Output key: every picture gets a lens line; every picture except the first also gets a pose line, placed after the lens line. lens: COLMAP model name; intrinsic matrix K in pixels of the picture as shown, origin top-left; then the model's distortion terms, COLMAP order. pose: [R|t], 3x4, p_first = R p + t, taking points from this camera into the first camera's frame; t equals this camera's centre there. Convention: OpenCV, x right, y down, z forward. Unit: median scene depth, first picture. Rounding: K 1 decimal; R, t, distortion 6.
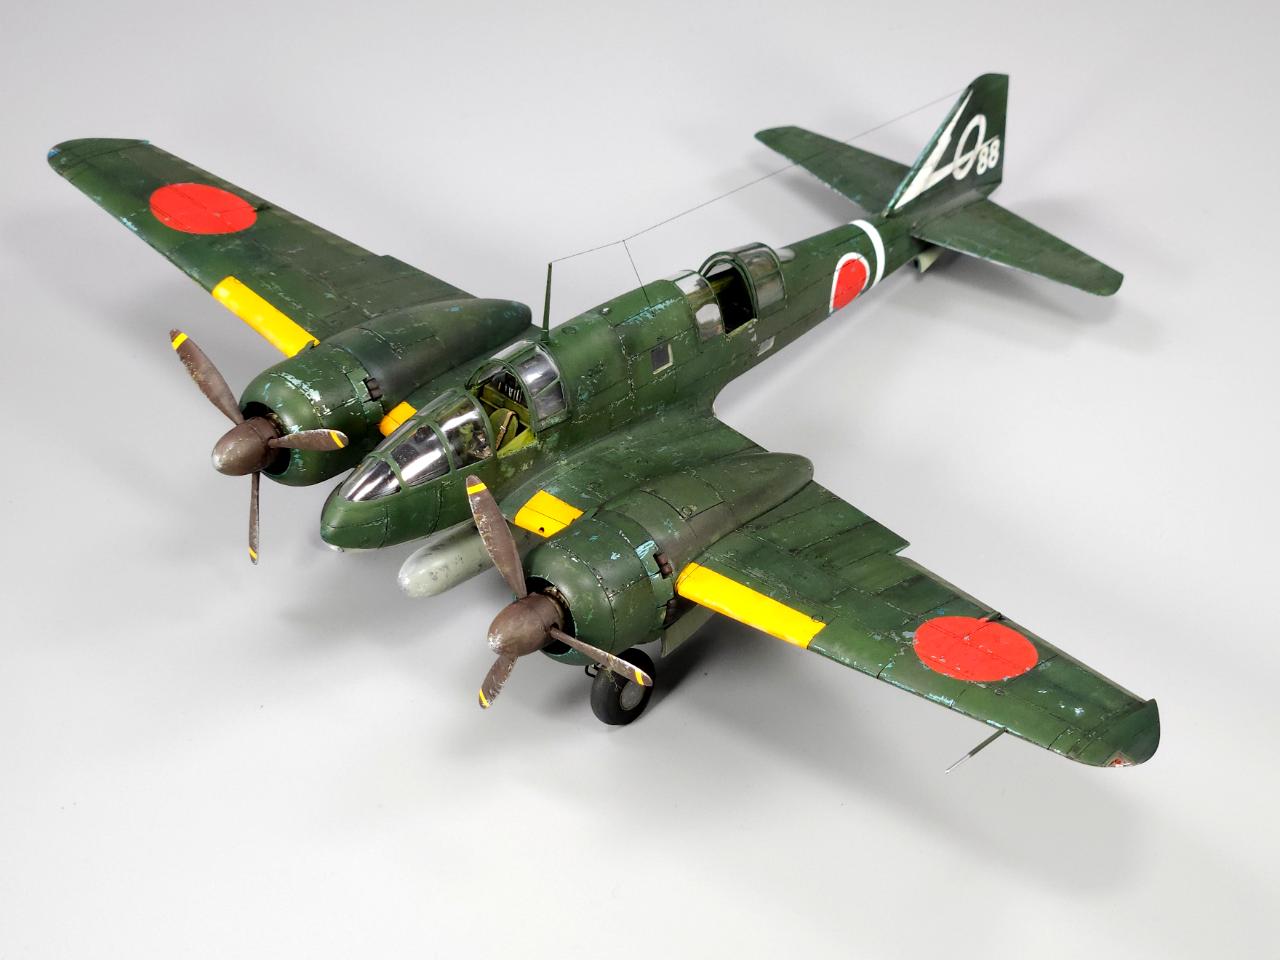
lens RADIAL K [[2659.4, 0, 642.2], [0, 2659.4, 481.0], [0, 0, 1]] dist [-0.207877, 0.000000]
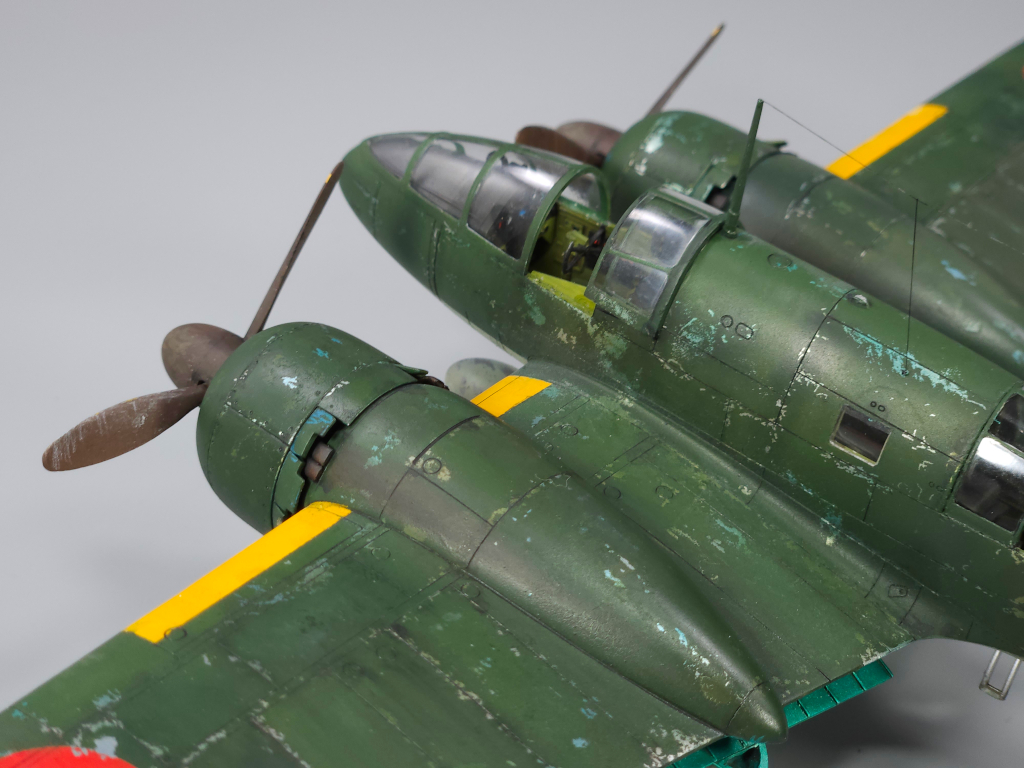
lens RADIAL K [[2127.5, 0, 515.8], [0, 2127.5, 383.1], [0, 0, 1]] dist [-0.207877, 0.000000]
pose [[0.057410, 0.528212, -0.847170, 0.385134], [-0.654930, 0.660384, 0.367368, -0.175085], [0.753506, 0.533746, 0.383854, 0.817765]]
